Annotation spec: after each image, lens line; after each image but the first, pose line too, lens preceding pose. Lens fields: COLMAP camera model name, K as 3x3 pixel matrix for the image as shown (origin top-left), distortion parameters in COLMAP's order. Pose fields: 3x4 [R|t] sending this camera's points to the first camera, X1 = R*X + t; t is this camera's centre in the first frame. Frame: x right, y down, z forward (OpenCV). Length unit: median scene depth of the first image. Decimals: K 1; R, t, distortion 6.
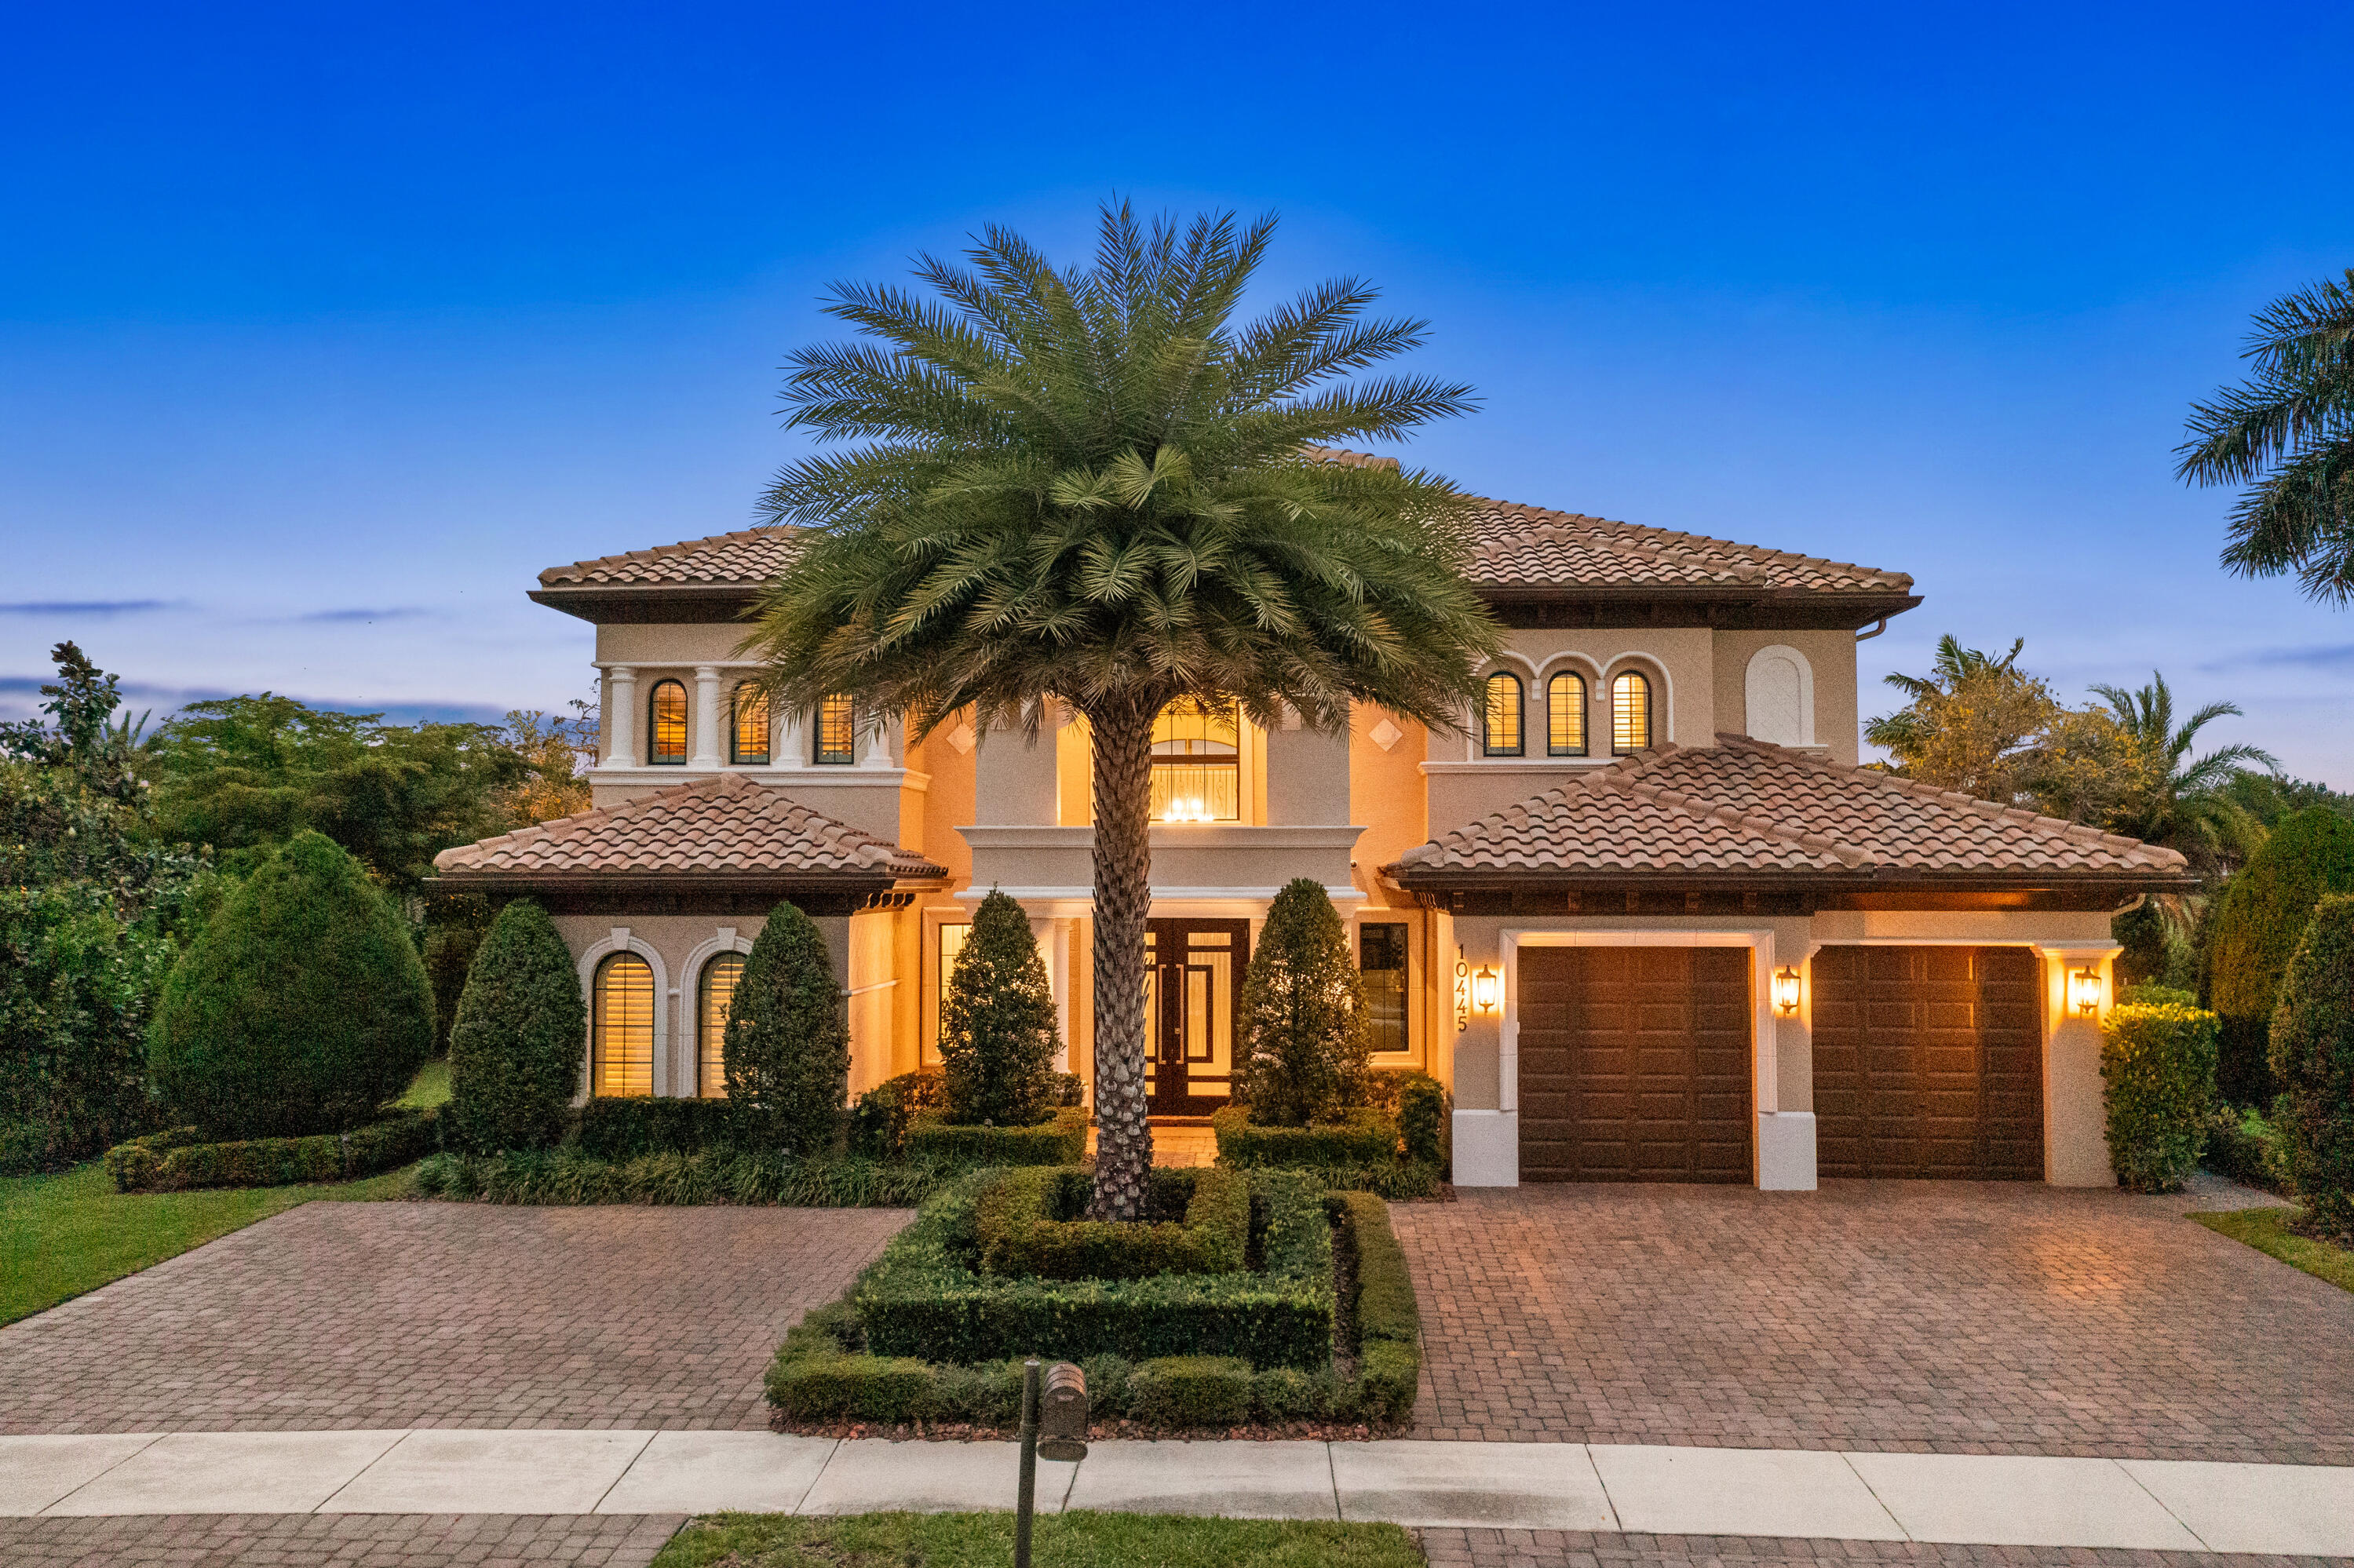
lens RADIAL K [[1867.7, 0, 1177.0], [0, 1867.7, 784.0], [0, 0, 1]] dist [-0.013169, 0.001904]
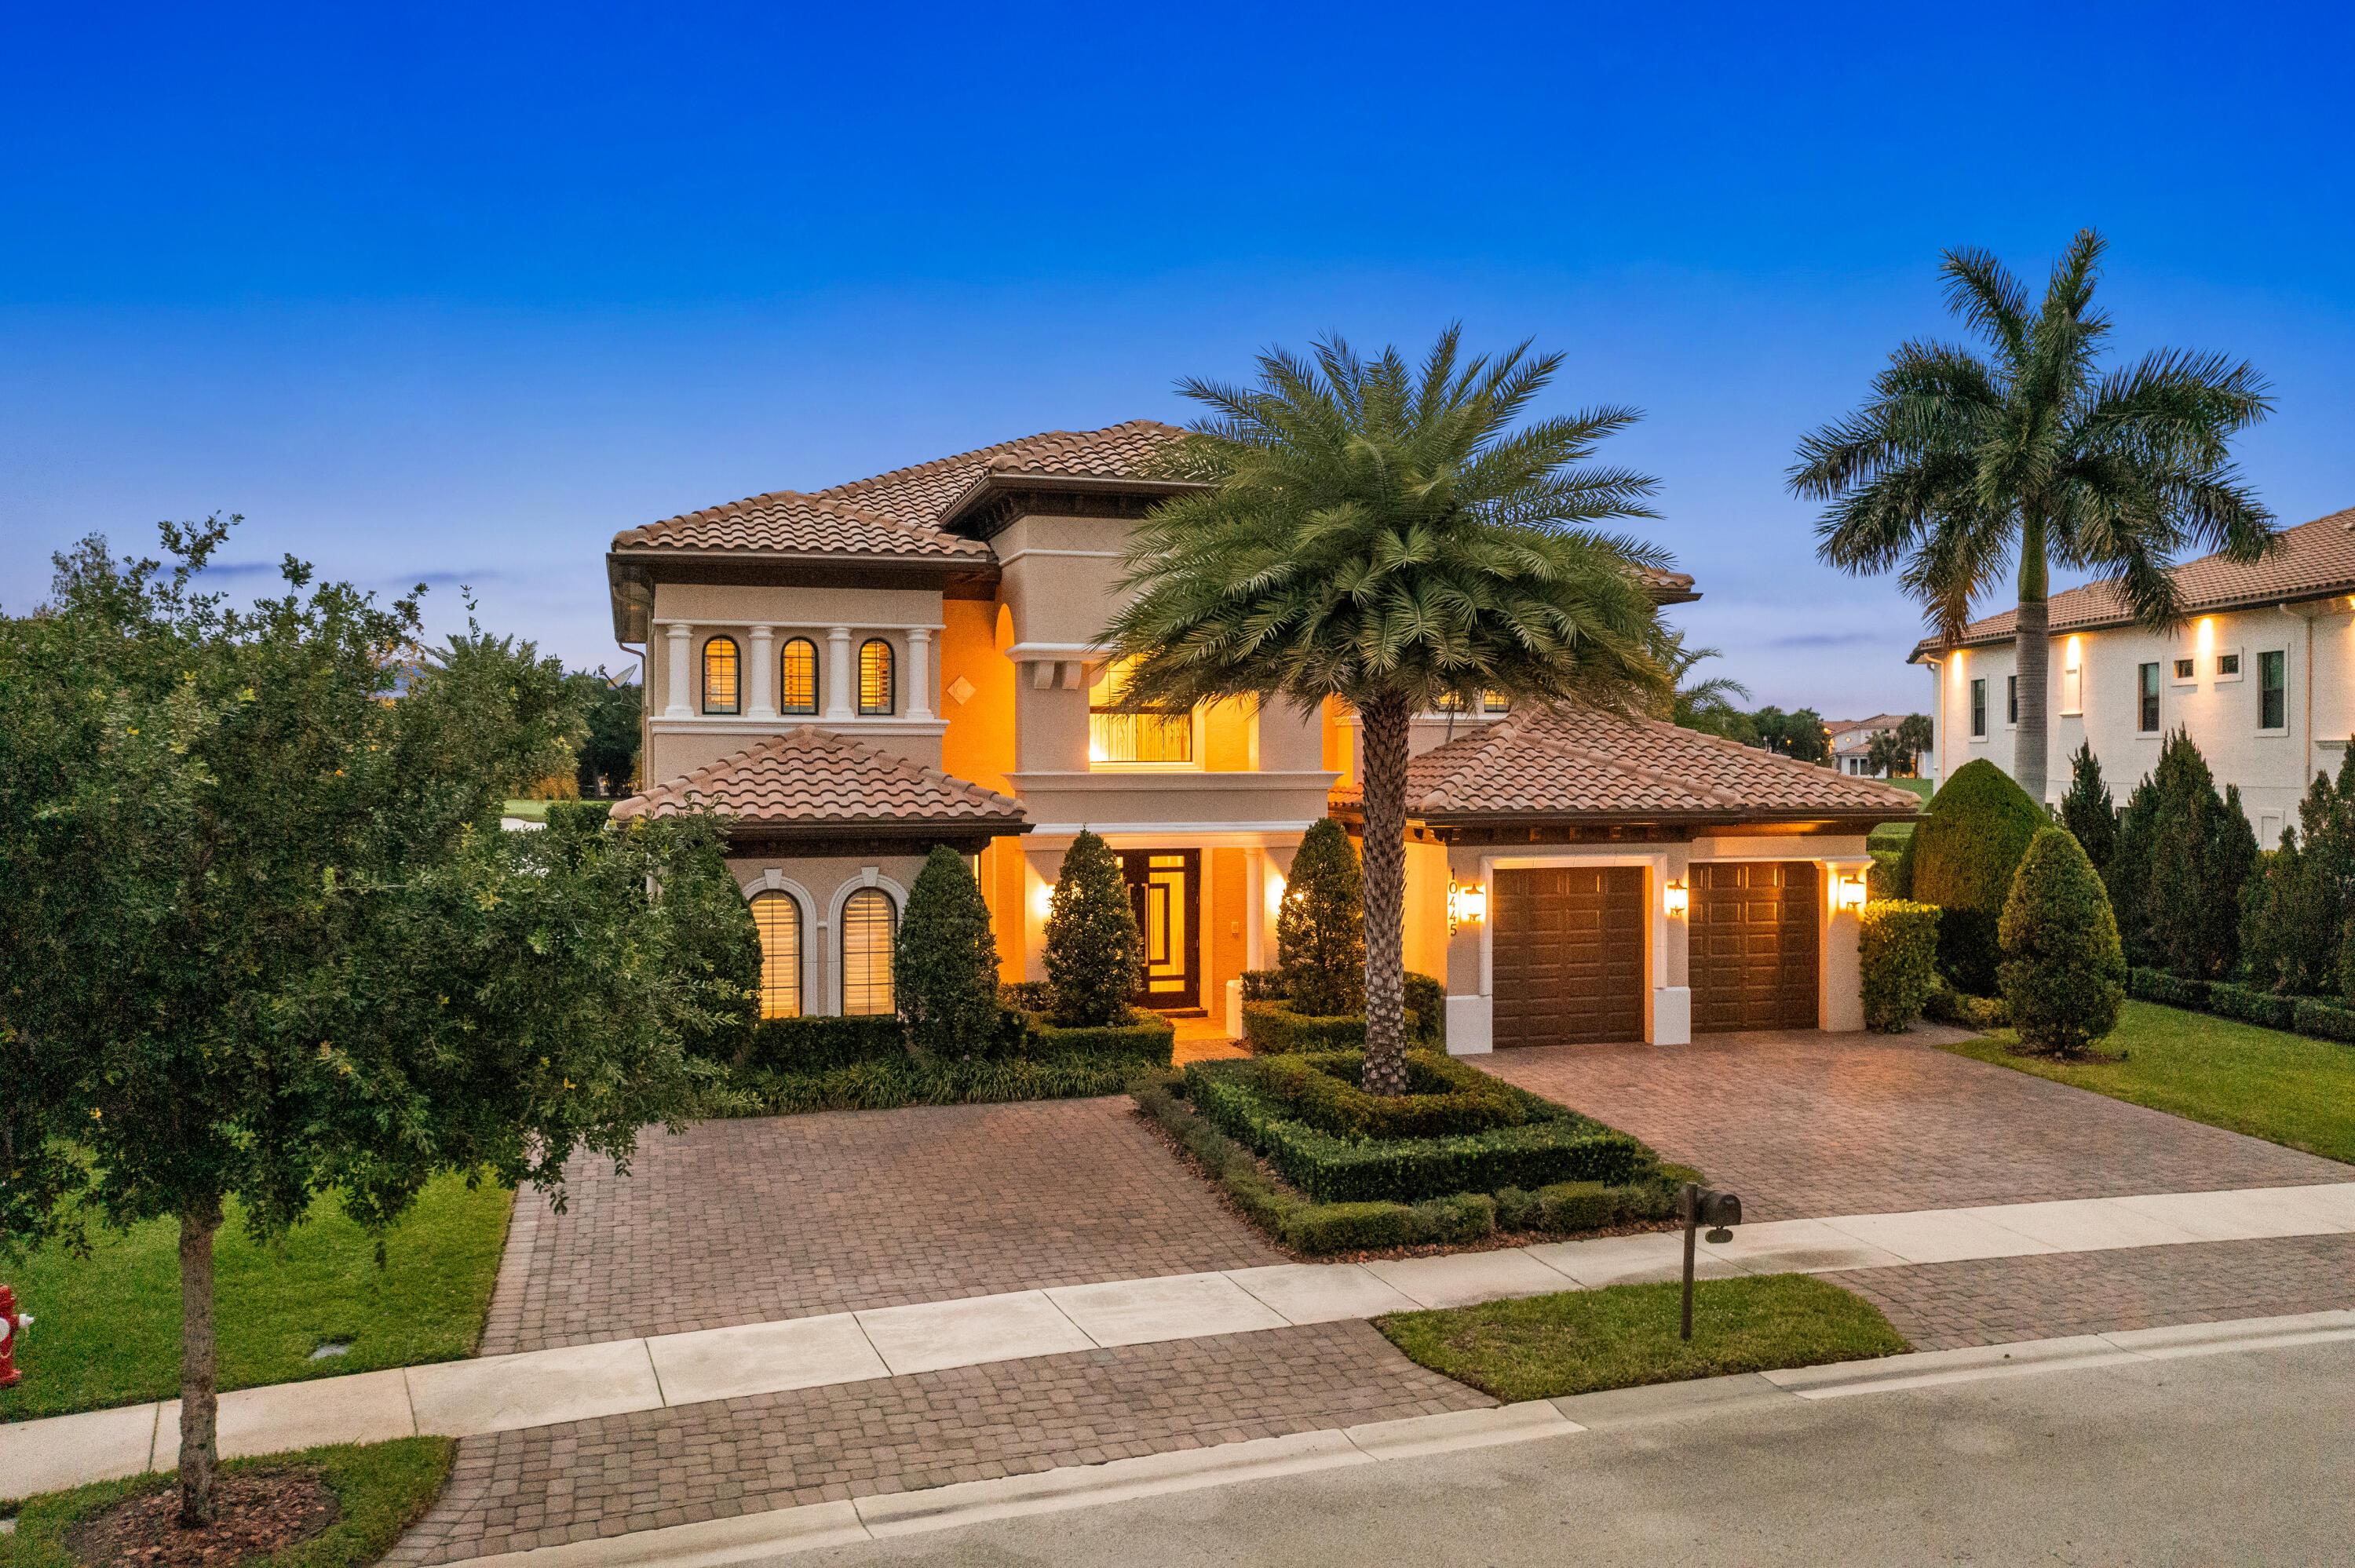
lens RADIAL K [[1825.9, 0, 1162.4], [0, 1825.9, 769.0], [0, 0, 1]] dist [-0.007737, -0.003828]
pose [[0.942866, -0.003646, 0.333153, -0.465928], [-0.015189, 0.998430, 0.053913, -0.048214], [-0.332826, -0.055893, 0.941330, -0.114400]]
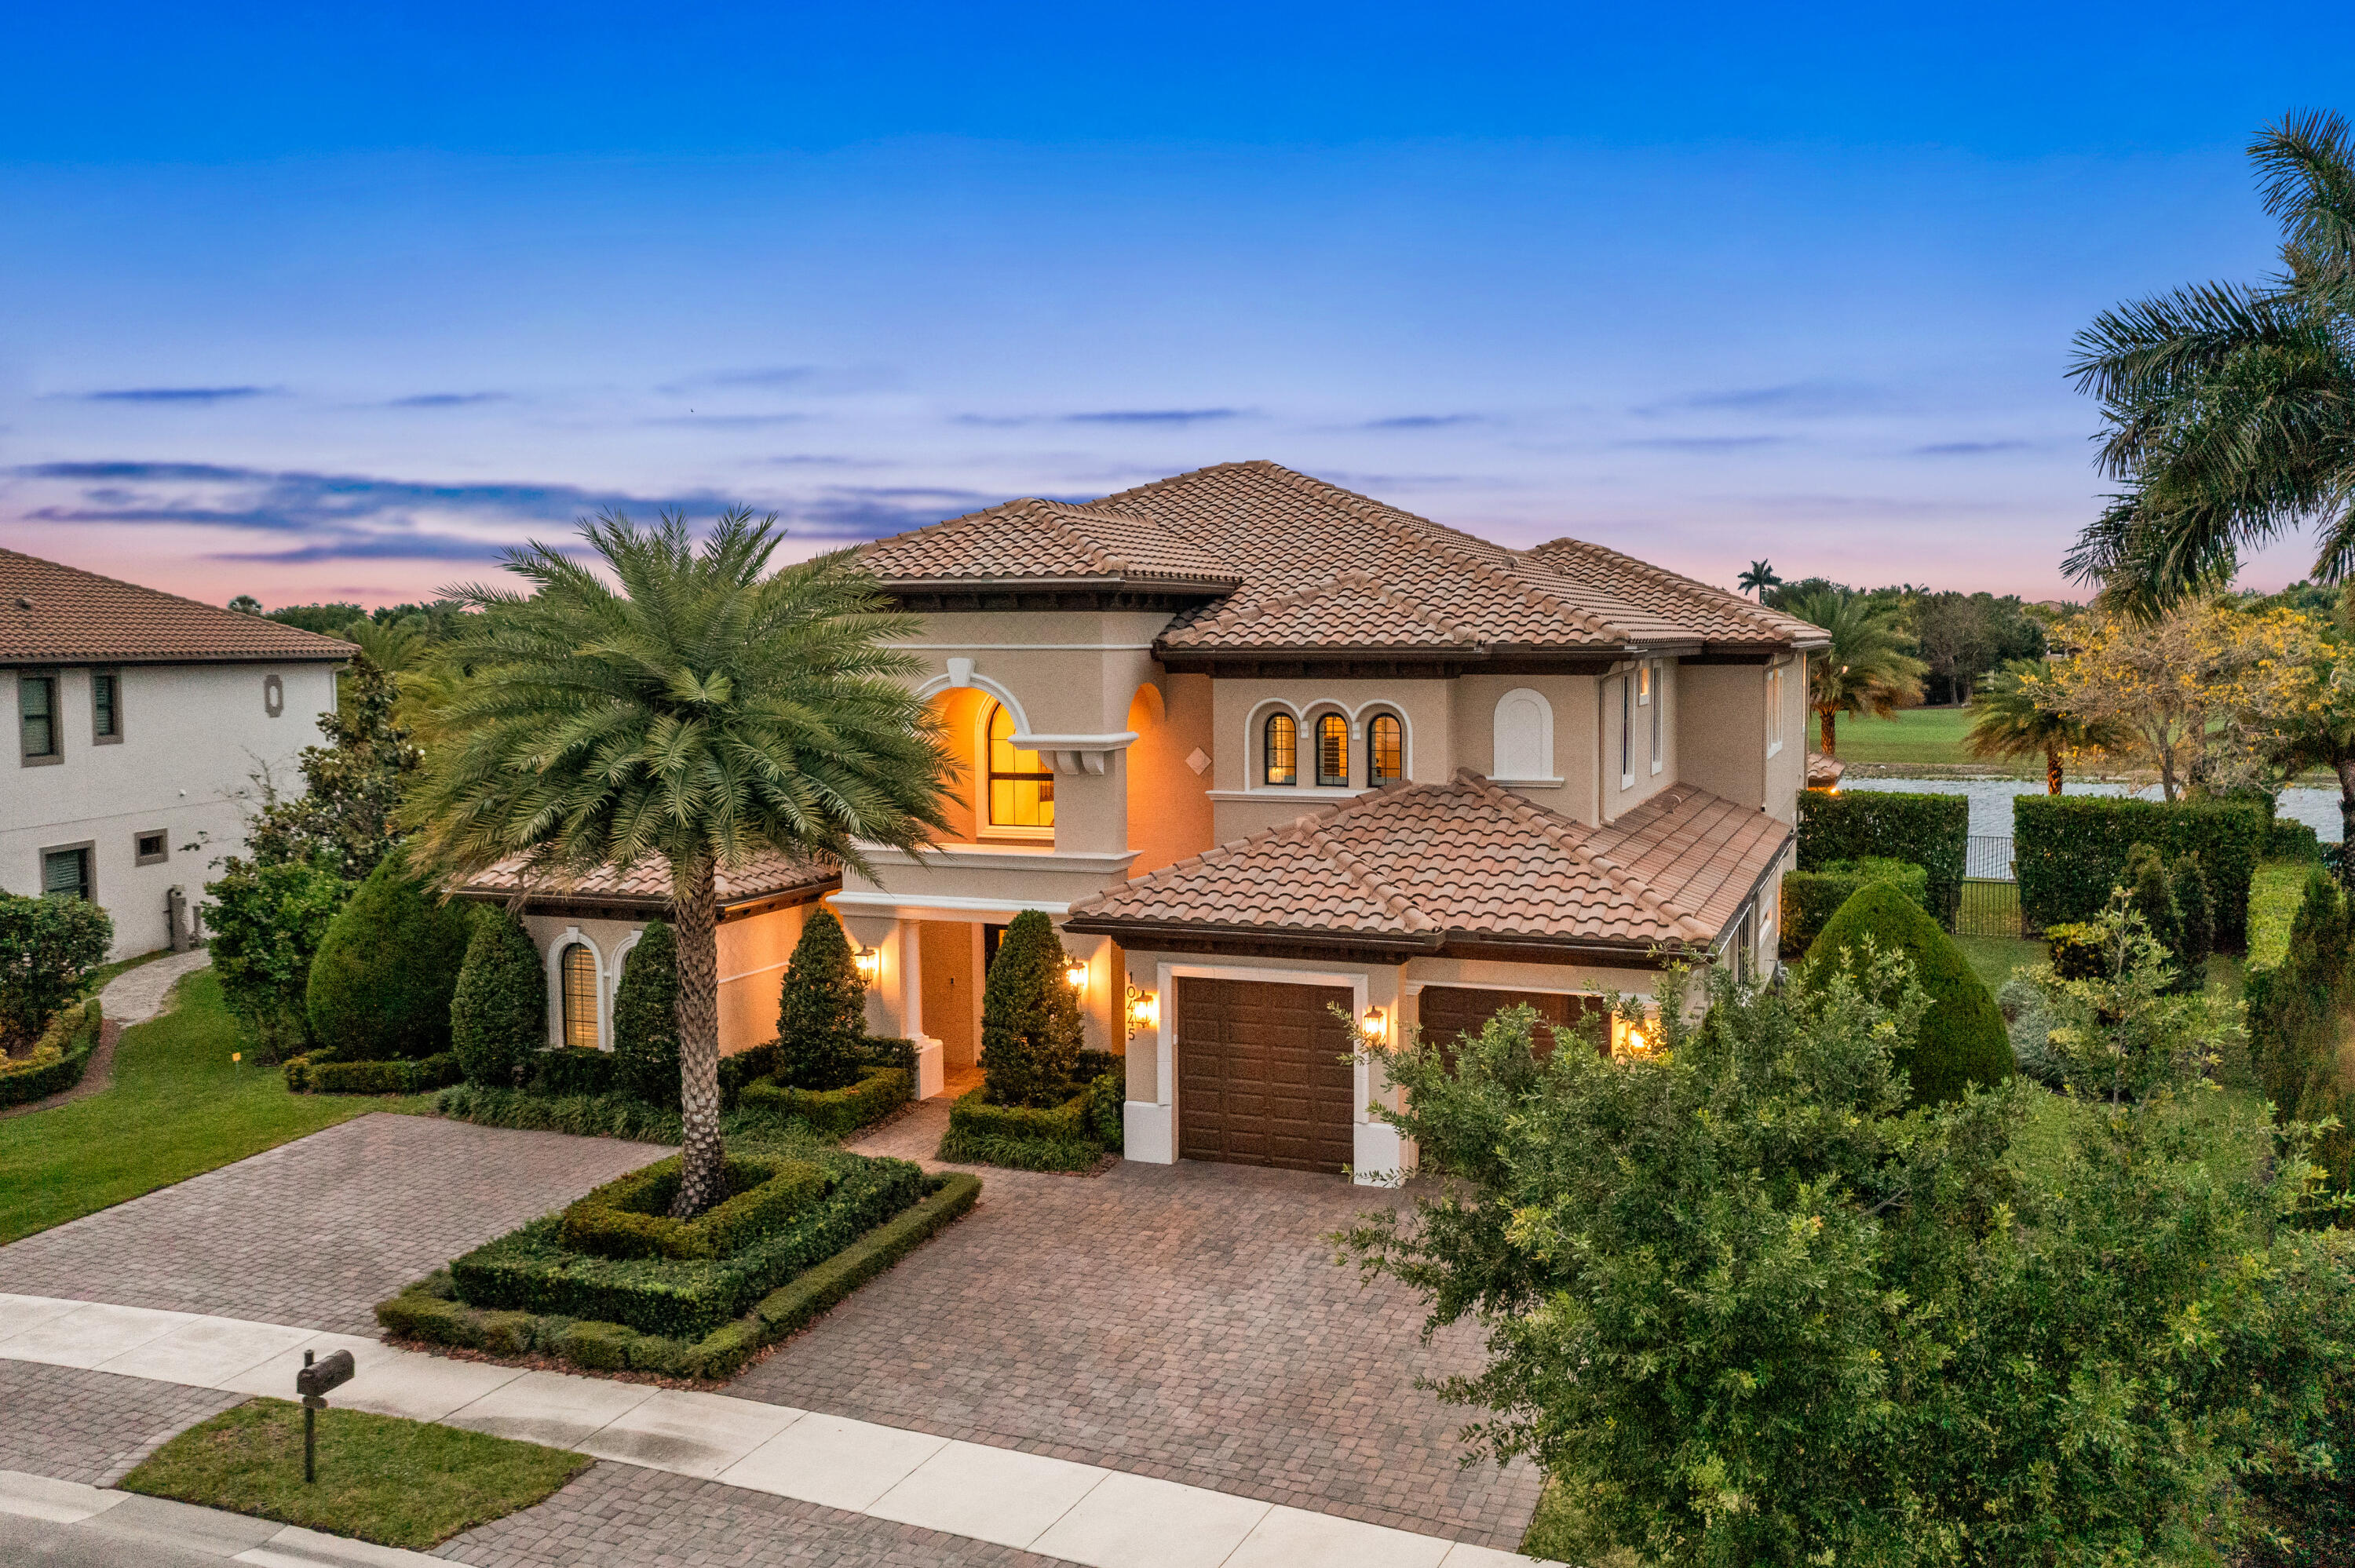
lens RADIAL K [[1868.4, 0, 1177.5], [0, 1868.4, 784.0], [0, 0, 1]] dist [-0.013169, 0.001904]
pose [[0.949124, 0.016597, -0.314464, 0.588008], [0.023429, 0.992121, 0.123076, -0.196946], [0.314029, -0.124182, 0.941257, -0.154073]]
